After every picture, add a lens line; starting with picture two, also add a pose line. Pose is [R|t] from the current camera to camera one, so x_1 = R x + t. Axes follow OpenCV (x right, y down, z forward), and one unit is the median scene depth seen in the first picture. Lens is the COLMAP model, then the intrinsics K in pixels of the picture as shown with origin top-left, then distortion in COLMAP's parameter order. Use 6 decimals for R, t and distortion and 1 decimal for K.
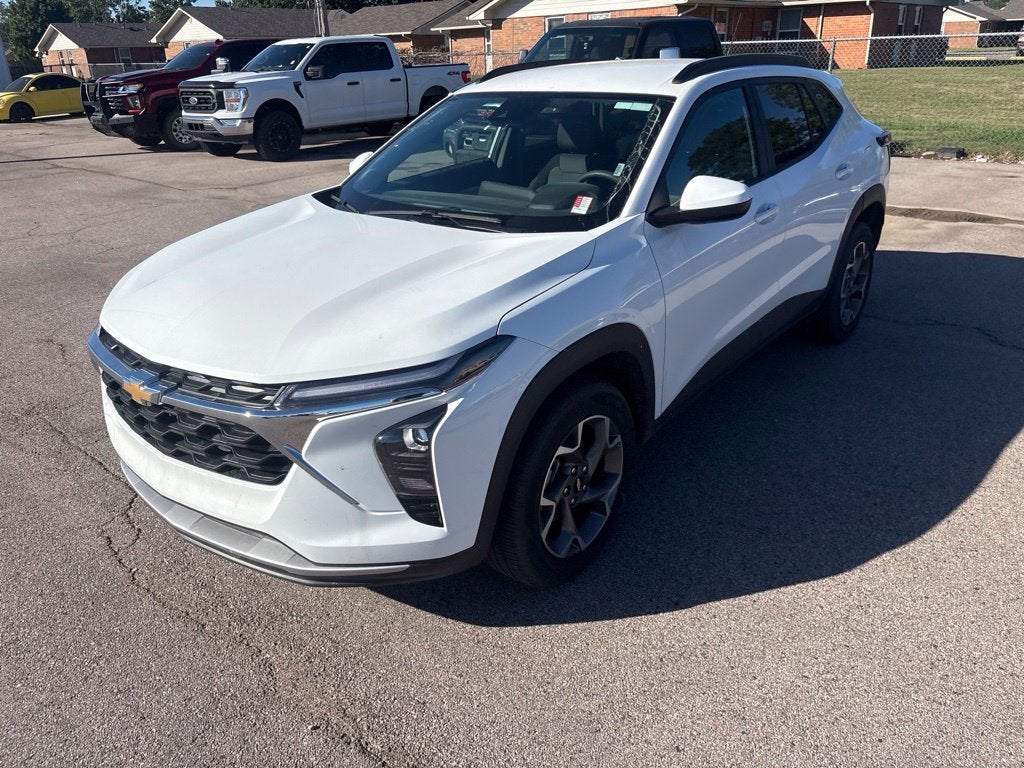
lens RADIAL K [[776.1, 0, 515.1], [0, 776.1, 376.8], [0, 0, 1]] dist [0.053431, -0.058189]
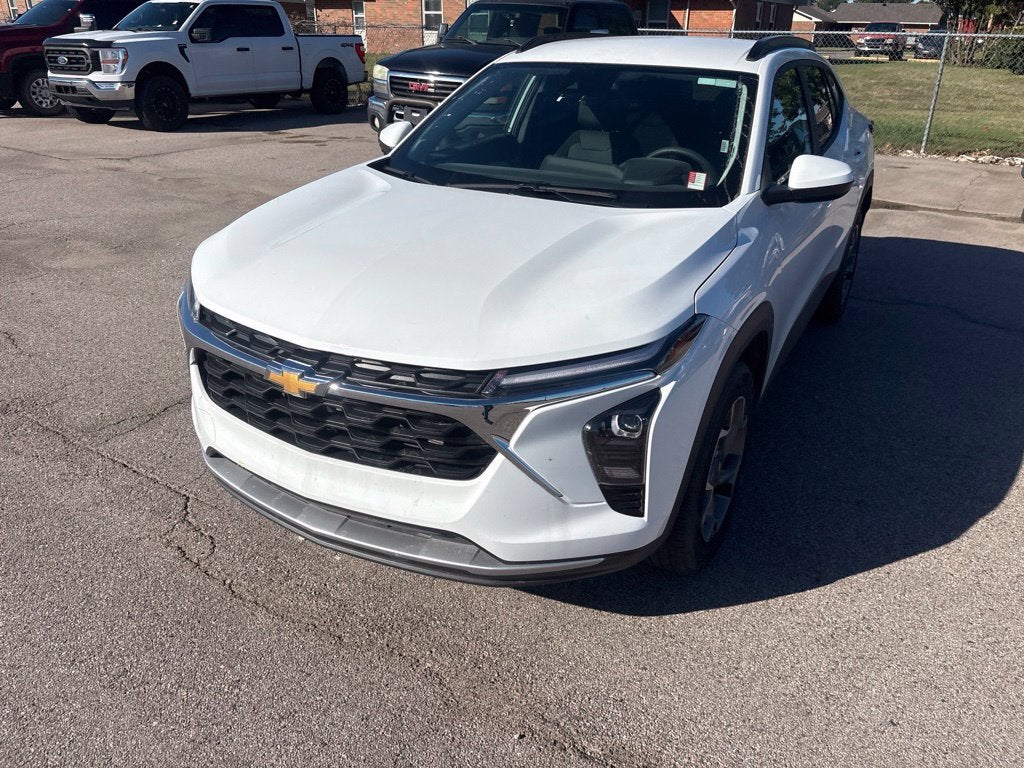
lens RADIAL K [[770.6, 0, 507.9], [0, 770.6, 387.9], [0, 0, 1]] dist [0.064745, -0.069665]
pose [[0.984797, -0.024121, 0.172028, -0.205521], [0.018051, 0.999161, 0.036764, -0.001310], [-0.172770, -0.033100, 0.984406, 0.049816]]
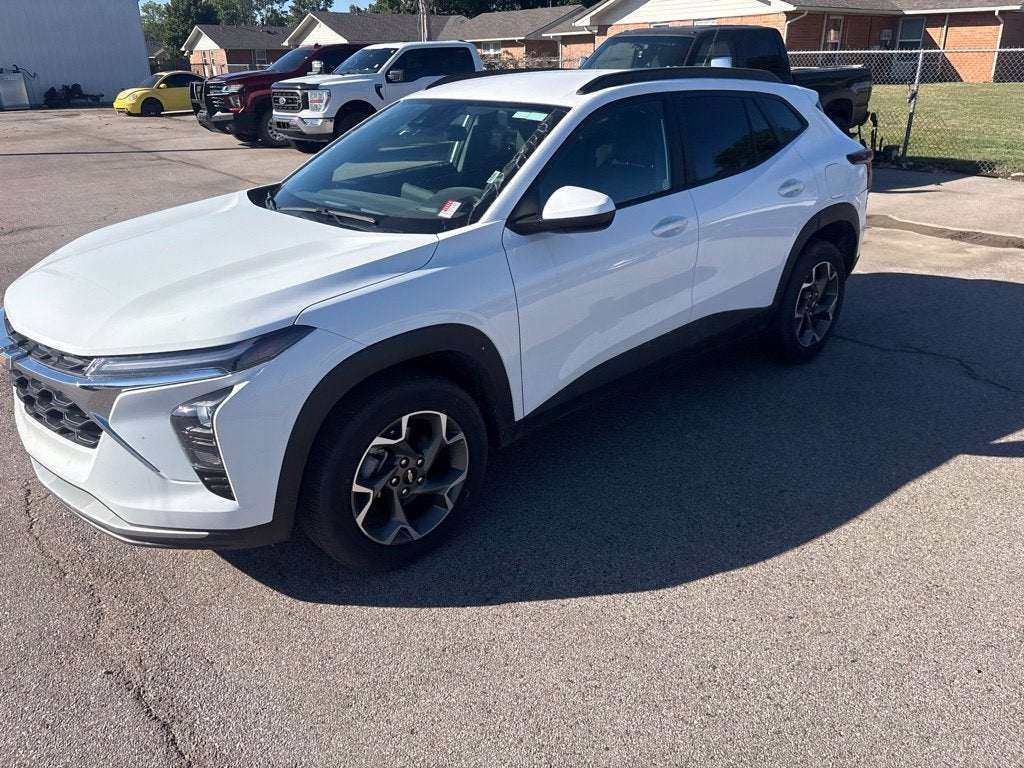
lens RADIAL K [[776.1, 0, 515.1], [0, 776.1, 376.8], [0, 0, 1]] dist [0.053431, -0.058189]
pose [[0.988199, 0.070462, -0.136006, 0.208635], [-0.071280, 0.997456, -0.001150, -0.001689], [0.135579, 0.010831, 0.990707, -0.007434]]
